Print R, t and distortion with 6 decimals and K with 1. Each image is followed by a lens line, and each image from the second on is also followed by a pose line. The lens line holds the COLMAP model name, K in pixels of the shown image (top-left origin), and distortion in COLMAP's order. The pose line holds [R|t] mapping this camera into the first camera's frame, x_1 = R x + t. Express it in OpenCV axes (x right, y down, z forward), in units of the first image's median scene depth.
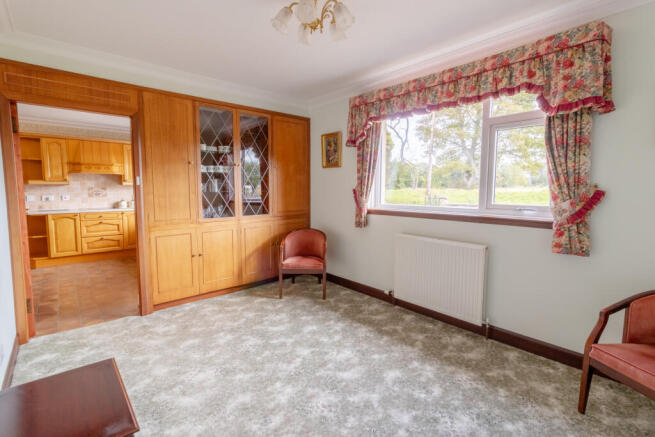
lens RADIAL K [[306.7, 0, 325.3], [0, 306.7, 216.2], [0, 0, 1]] dist [0.006499, -0.001070]
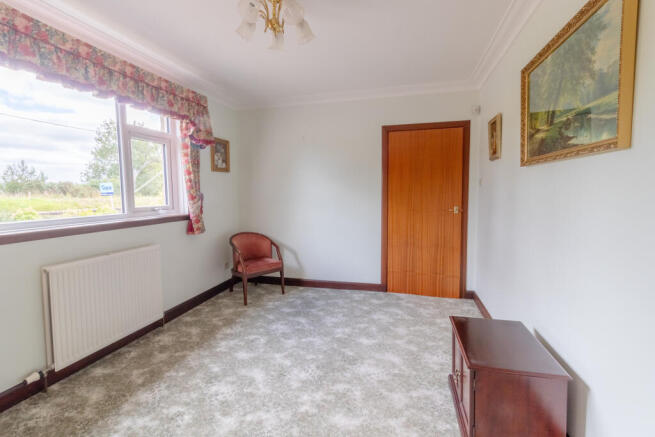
lens RADIAL K [[306.7, 0, 325.6], [0, 306.7, 215.5], [0, 0, 1]] dist [0.006499, -0.001070]
pose [[-0.561846, -0.059394, 0.825107, -0.769896], [0.086297, 0.987769, 0.129866, -0.102850], [-0.822729, 0.144169, -0.549848, 1.167970]]
